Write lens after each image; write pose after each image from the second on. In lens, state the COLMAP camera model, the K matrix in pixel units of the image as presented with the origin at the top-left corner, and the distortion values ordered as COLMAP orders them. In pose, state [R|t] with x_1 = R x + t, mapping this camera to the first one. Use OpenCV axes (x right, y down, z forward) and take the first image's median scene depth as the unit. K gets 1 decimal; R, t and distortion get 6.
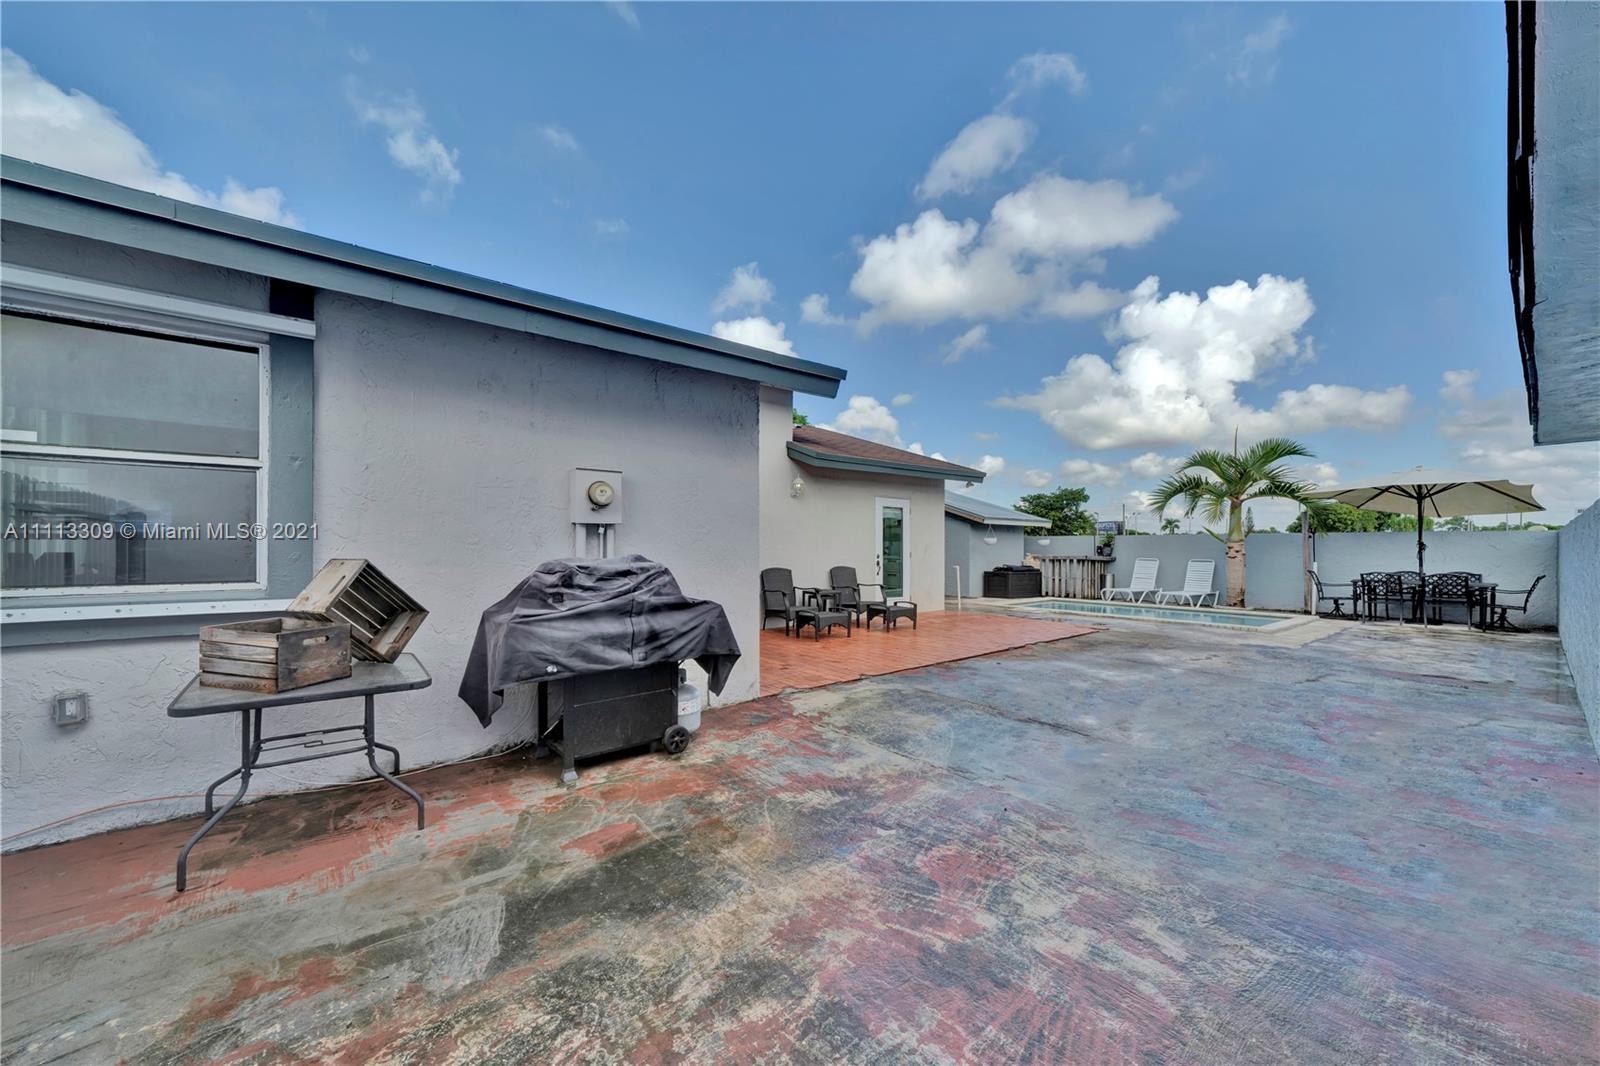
lens RADIAL K [[607.7, 0, 795.6], [0, 607.7, 543.7], [0, 0, 1]] dist [-0.004813, -0.000622]
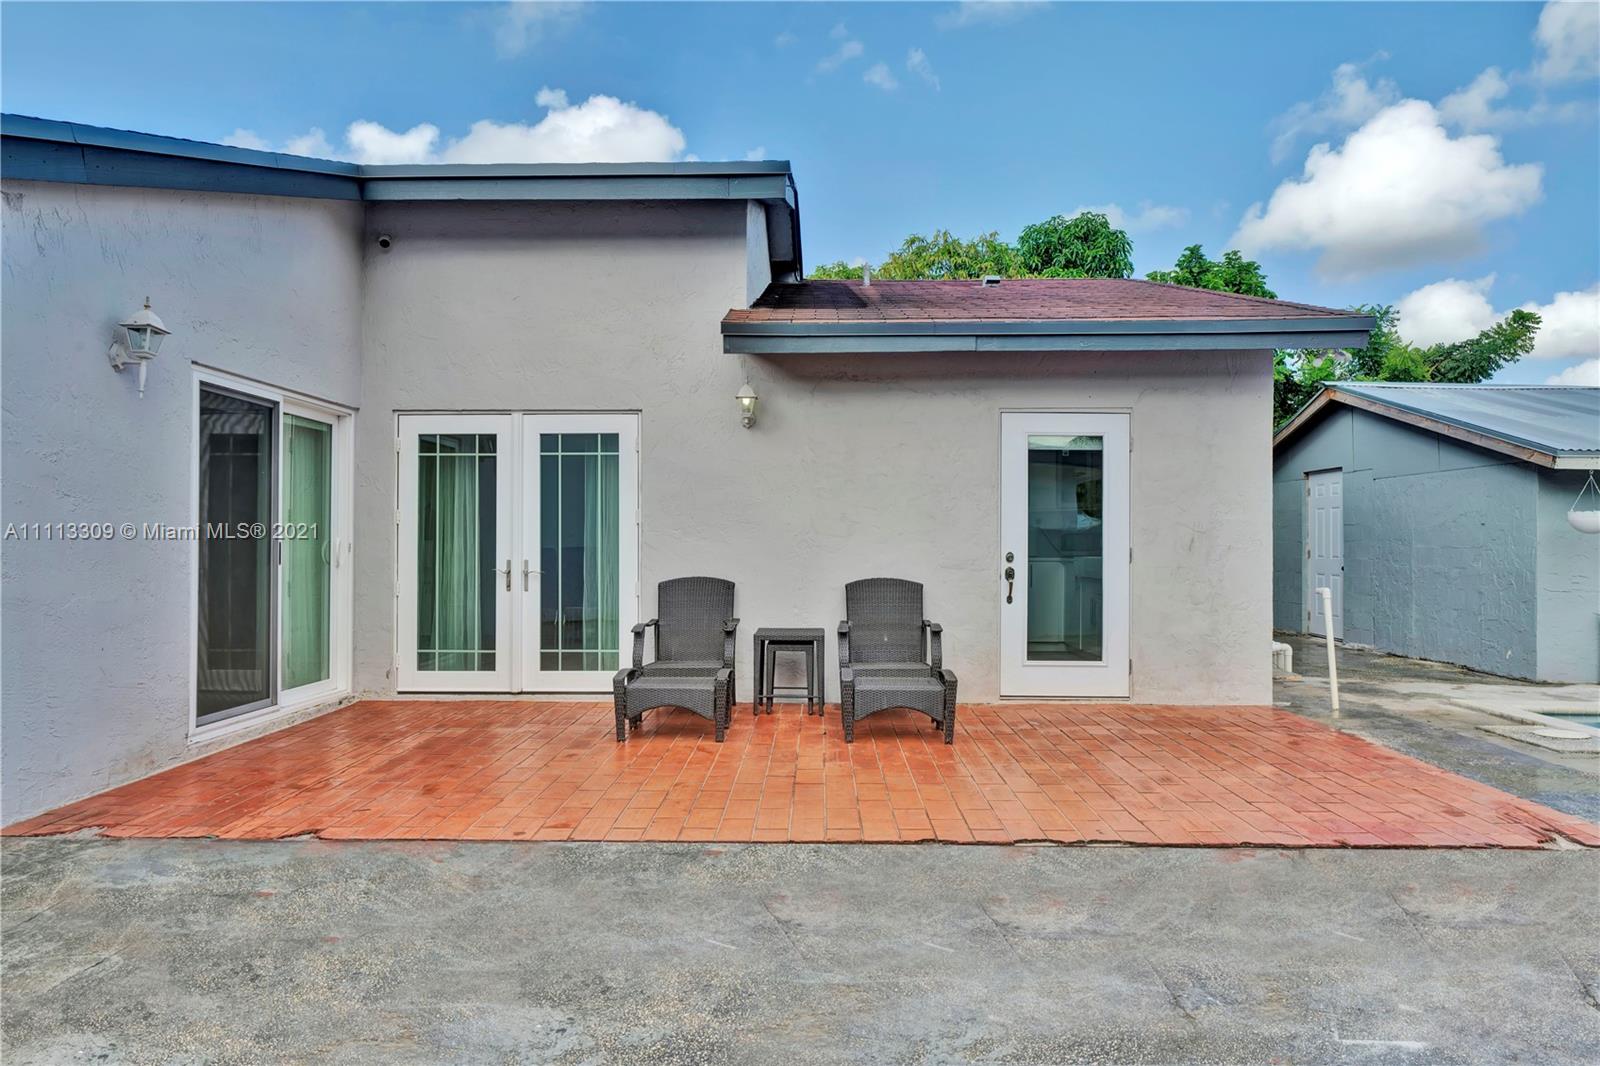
lens RADIAL K [[954.2, 0, 783.9], [0, 954.2, 546.1], [0, 0, 1]] dist [0.009301, -0.008081]
pose [[0.757494, 0.003206, -0.652834, 0.393467], [-0.001788, 0.999994, 0.002837, 0.010816], [0.652839, -0.000982, 0.757496, 0.362694]]
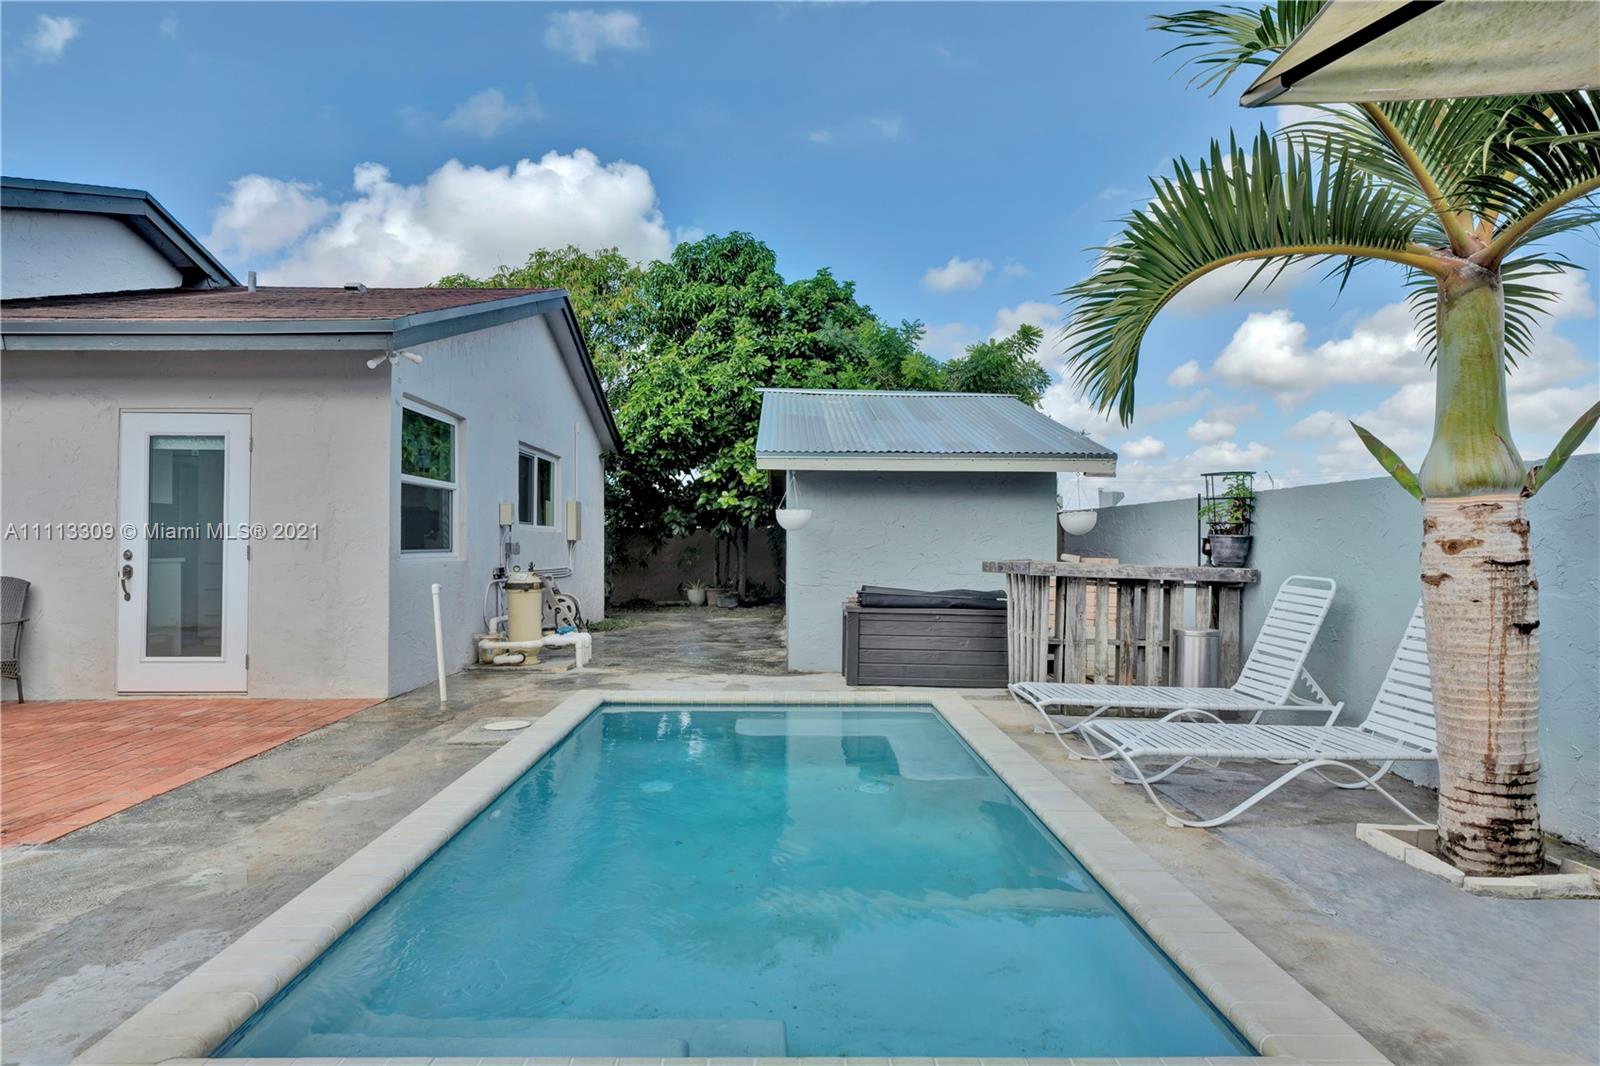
lens RADIAL K [[891.3, 0, 786.3], [0, 891.3, 536.6], [0, 0, 1]] dist [0.002067, -0.002016]
pose [[0.787800, -0.004804, -0.615913, 0.773805], [0.000784, 0.999977, -0.006797, 0.011835], [0.615931, 0.004872, 0.787785, 0.706542]]
